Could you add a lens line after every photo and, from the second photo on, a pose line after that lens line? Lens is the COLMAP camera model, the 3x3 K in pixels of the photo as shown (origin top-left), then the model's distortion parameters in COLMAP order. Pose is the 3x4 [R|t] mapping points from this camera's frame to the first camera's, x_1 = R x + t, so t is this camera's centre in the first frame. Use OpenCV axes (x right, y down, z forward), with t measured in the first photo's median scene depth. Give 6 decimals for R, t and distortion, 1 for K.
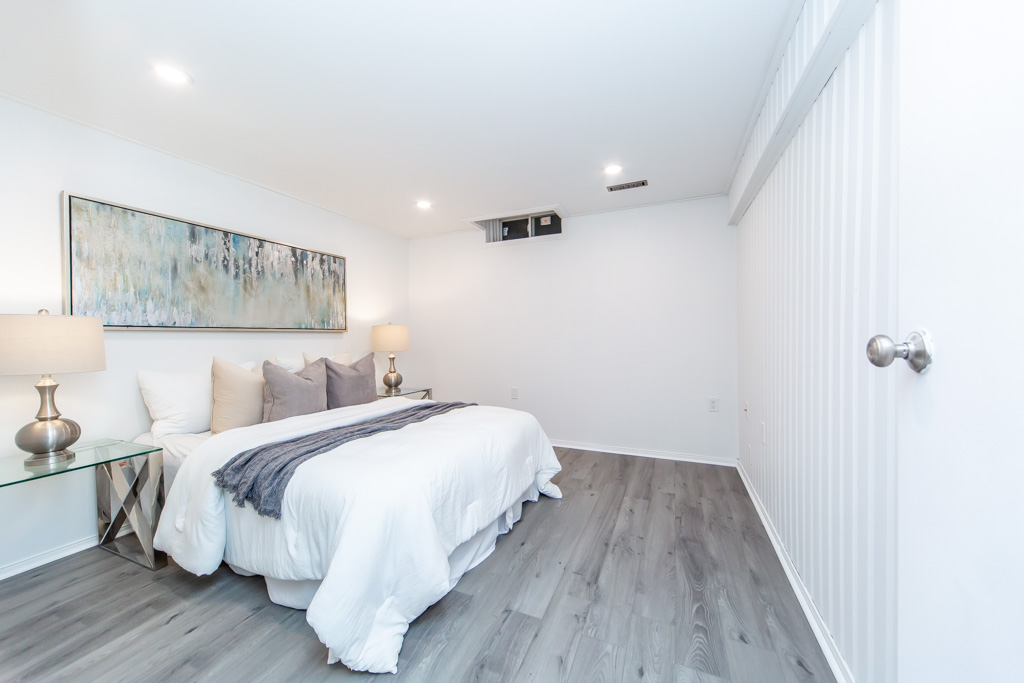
lens RADIAL K [[364.9, 0, 507.2], [0, 364.9, 341.1], [0, 0, 1]] dist [0.000868, -0.000026]
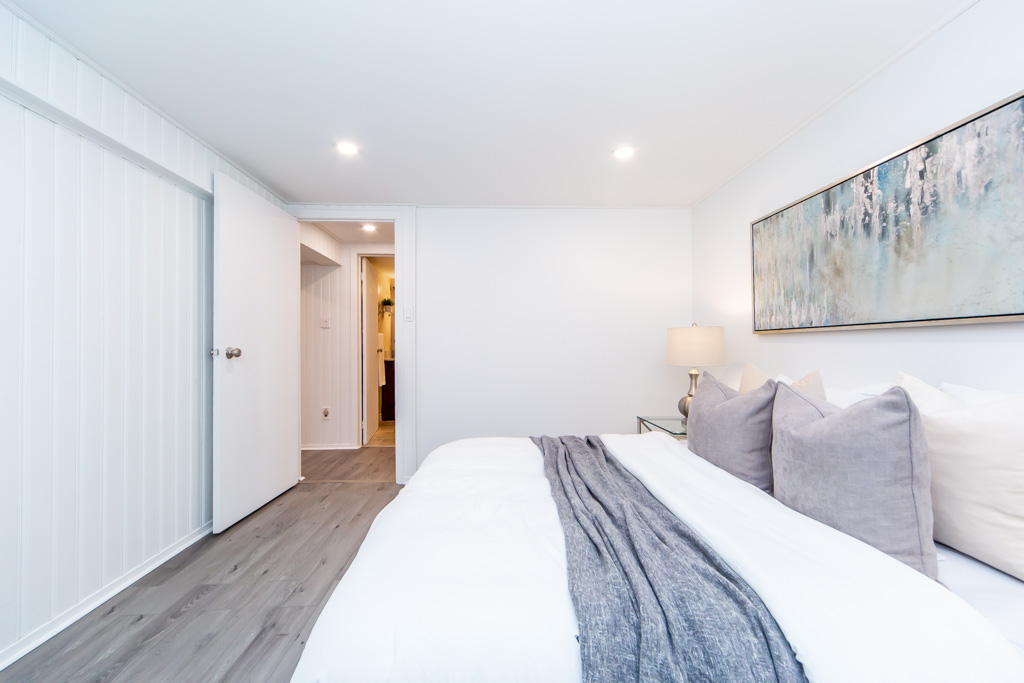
lens RADIAL K [[373.7, 0, 508.6], [0, 373.7, 342.7], [0, 0, 1]] dist [-0.000368, -0.000080]
pose [[-0.894730, 0.011163, -0.446468, 0.068769], [0.010193, 0.999938, 0.004574, -0.013638], [0.446491, -0.000459, -0.894788, 1.297872]]
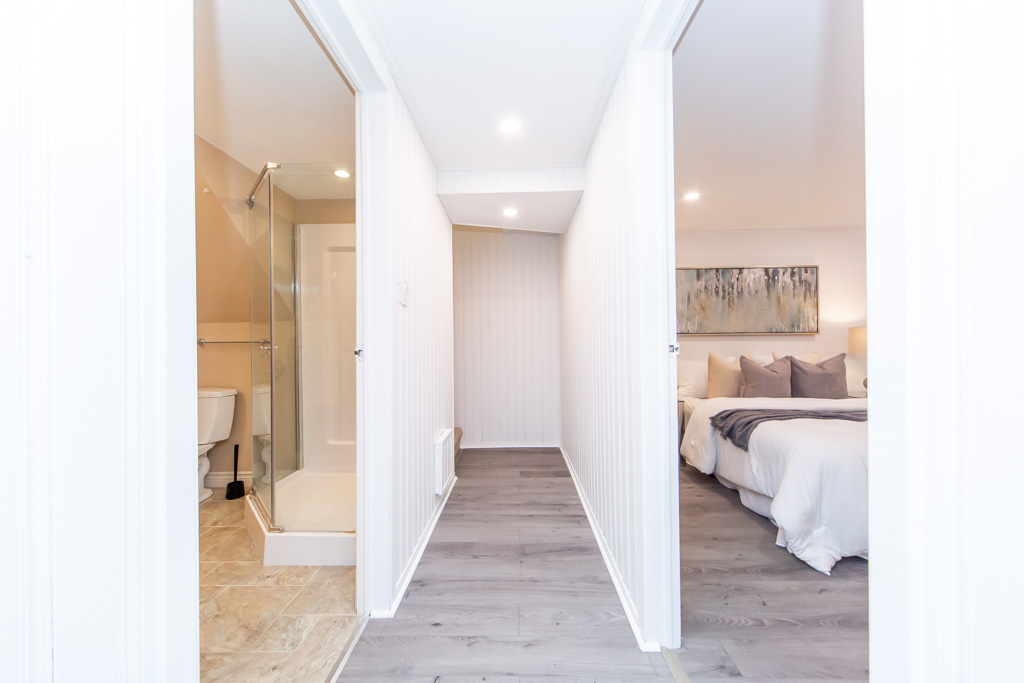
lens RADIAL K [[350.4, 0, 512.9], [0, 350.4, 344.1], [0, 0, 1]] dist [0.001777, 0.000076]
pose [[0.383924, 0.009839, -0.923312, 0.234169], [-0.006942, 0.999946, 0.007770, 0.002939], [0.923338, 0.003427, 0.383972, -0.319037]]
